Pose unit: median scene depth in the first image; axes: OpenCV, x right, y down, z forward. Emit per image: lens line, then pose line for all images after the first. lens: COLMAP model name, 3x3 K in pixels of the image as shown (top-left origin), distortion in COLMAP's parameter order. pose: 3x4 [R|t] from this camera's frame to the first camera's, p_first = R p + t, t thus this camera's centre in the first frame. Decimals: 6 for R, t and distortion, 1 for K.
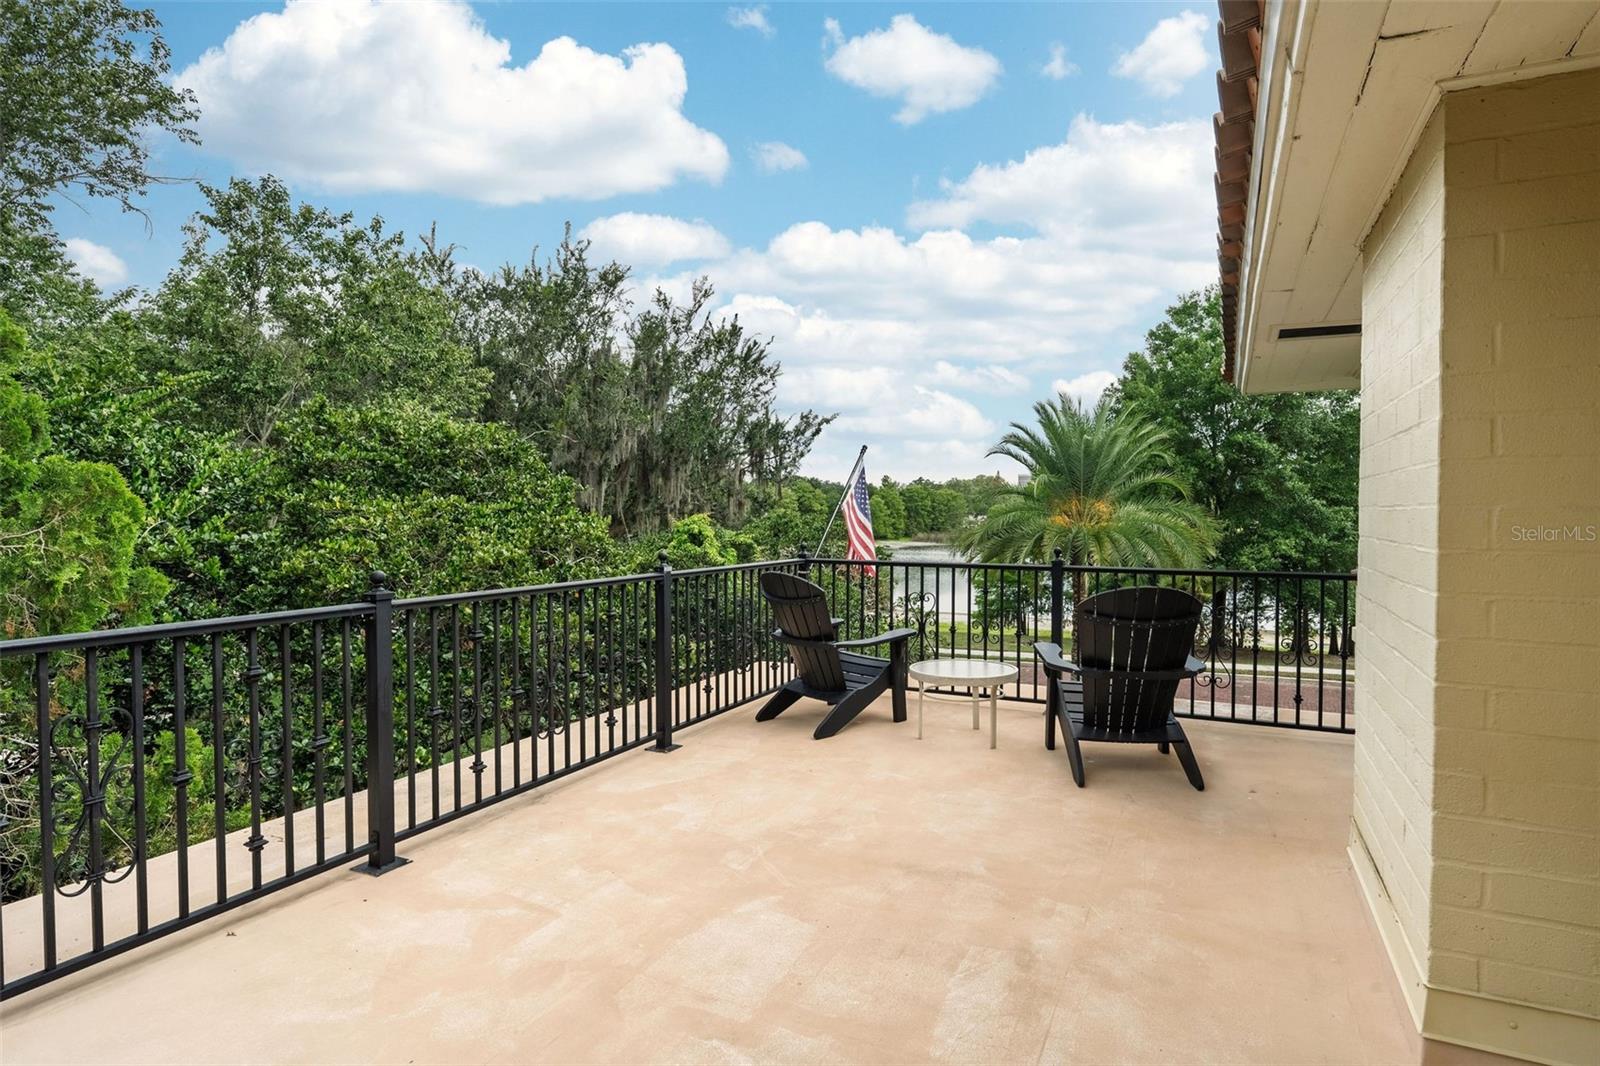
lens RADIAL K [[852.7, 0, 800.0], [0, 852.7, 533.0], [0, 0, 1]] dist [-0.003256, -0.000342]
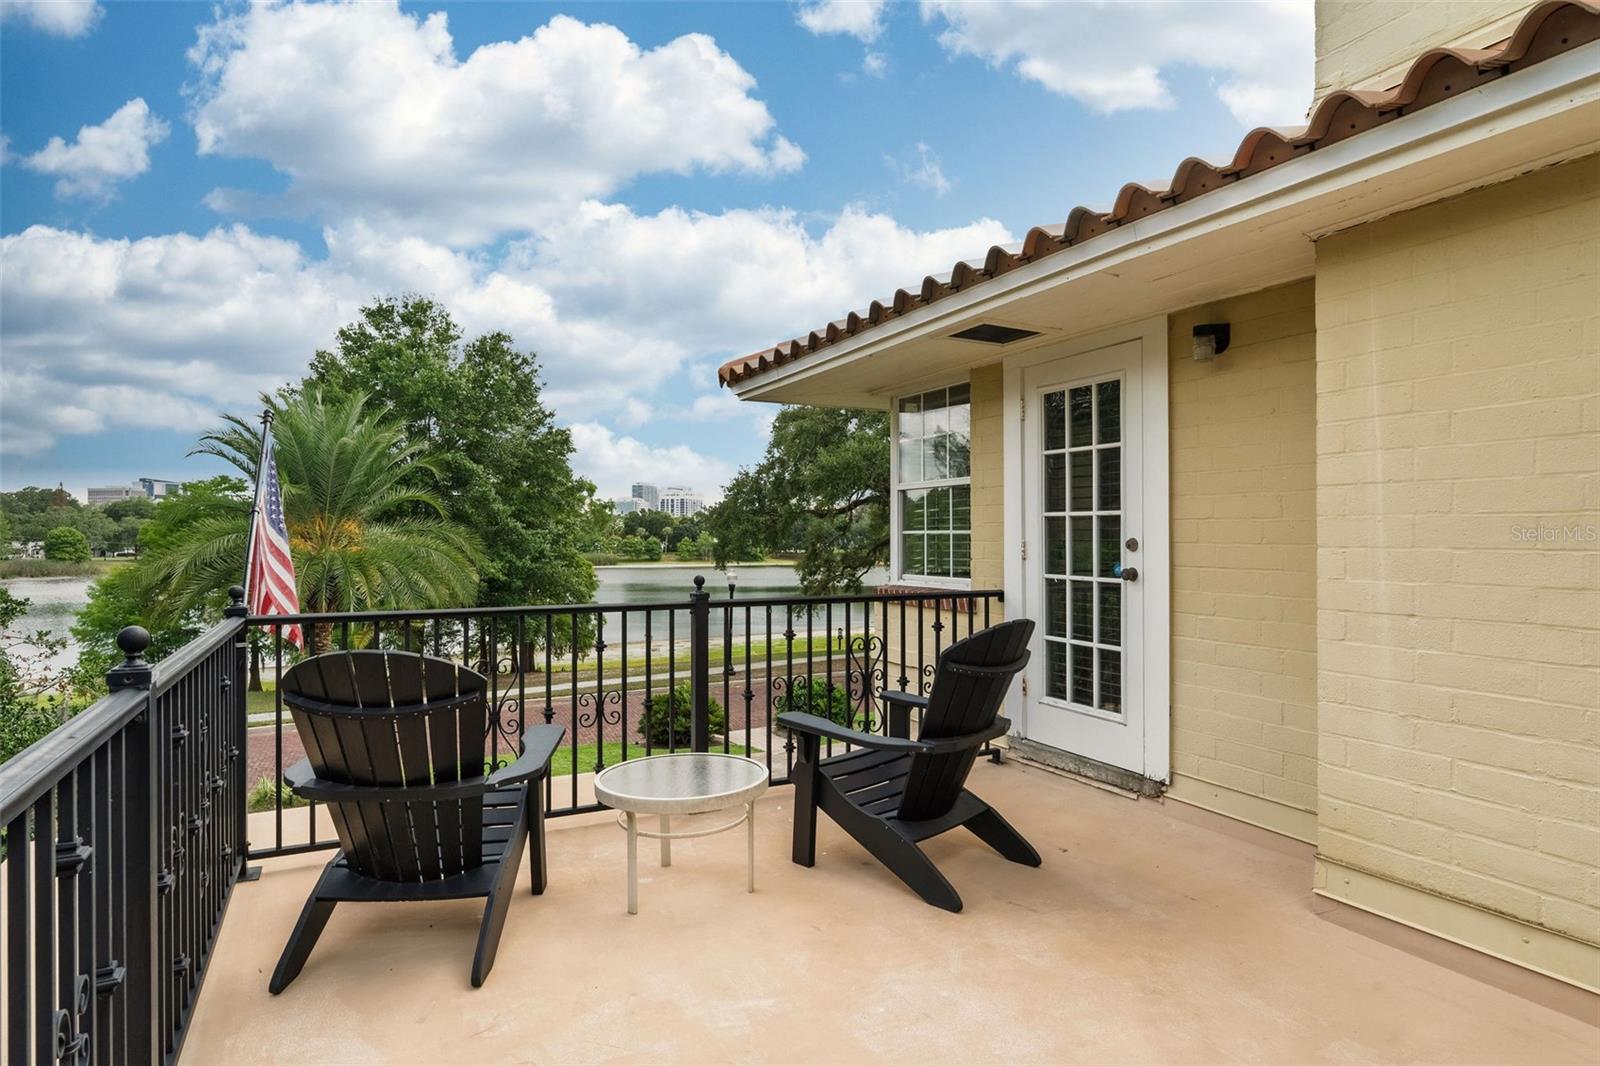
lens RADIAL K [[893.2, 0, 802.9], [0, 893.2, 528.3], [0, 0, 1]] dist [-0.014586, 0.000501]
pose [[0.594274, 0.005296, 0.804246, -0.048613], [0.021893, 0.999501, -0.022760, -0.000657], [-0.803965, 0.031133, 0.593861, 0.094501]]
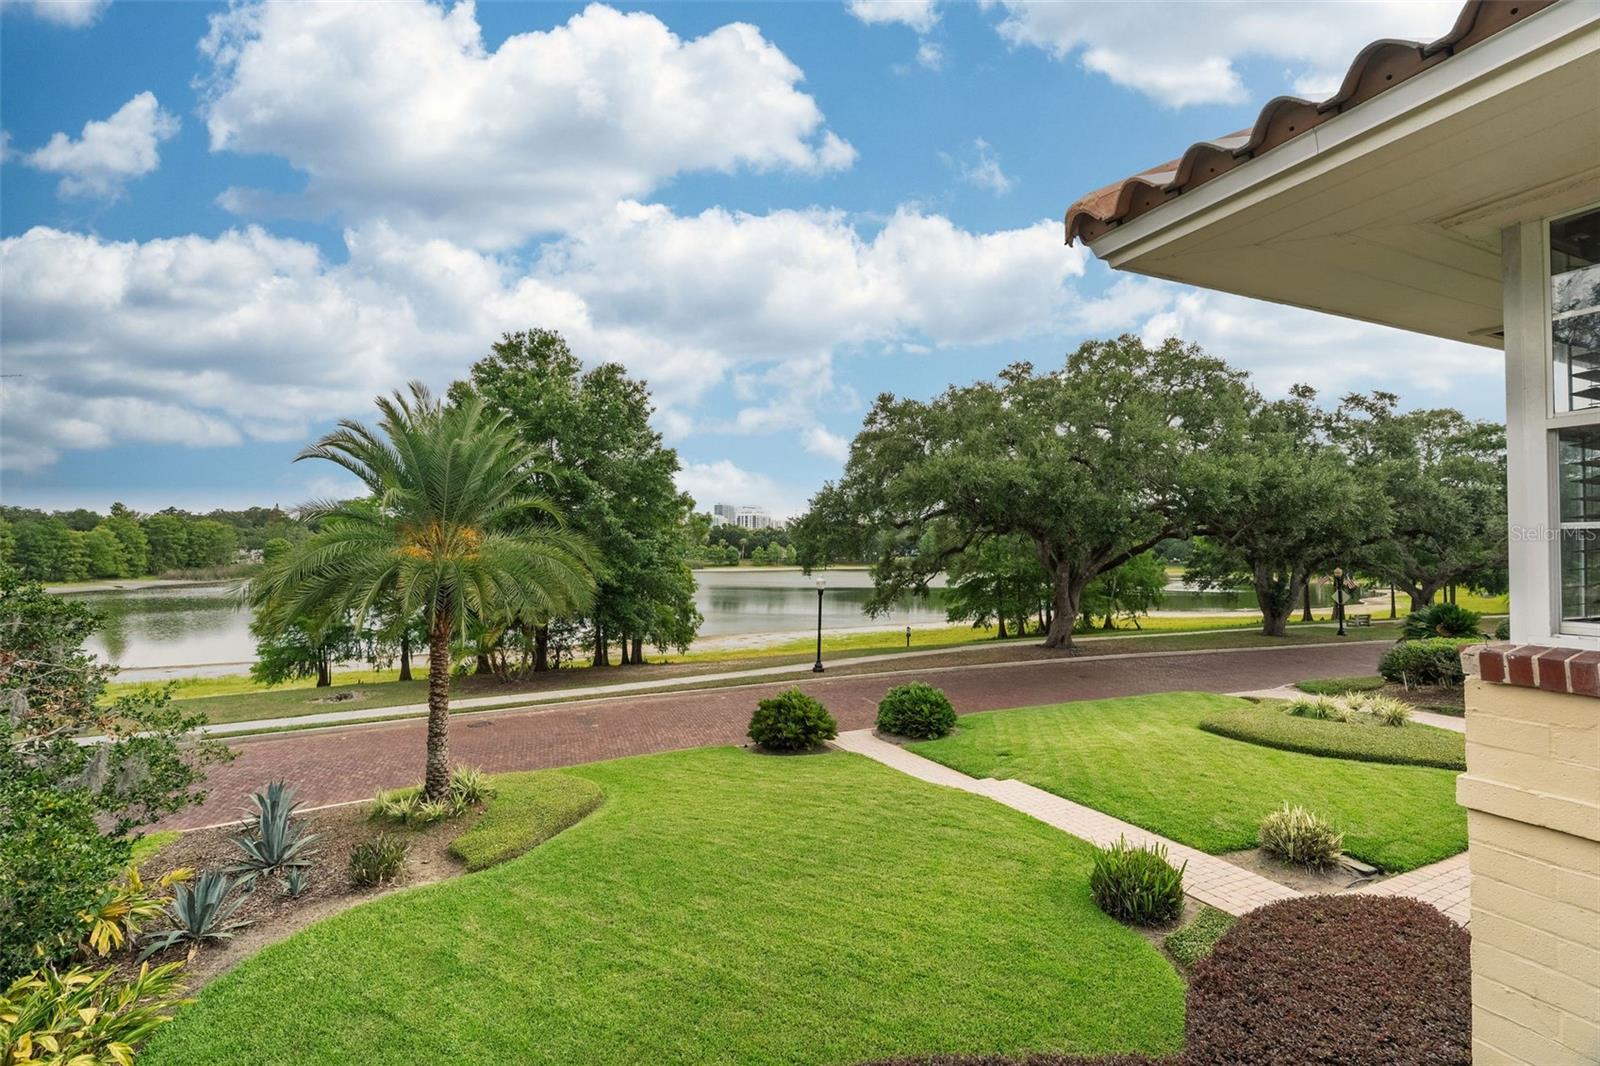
lens RADIAL K [[704.9, 0, 799.5], [0, 704.9, 531.8], [0, 0, 1]] dist [-0.007081, 0.000725]
pose [[0.644470, 0.013989, 0.764502, 0.031979], [0.020331, 0.999166, -0.035422, -0.002613], [-0.764359, 0.038372, 0.643648, 0.219901]]
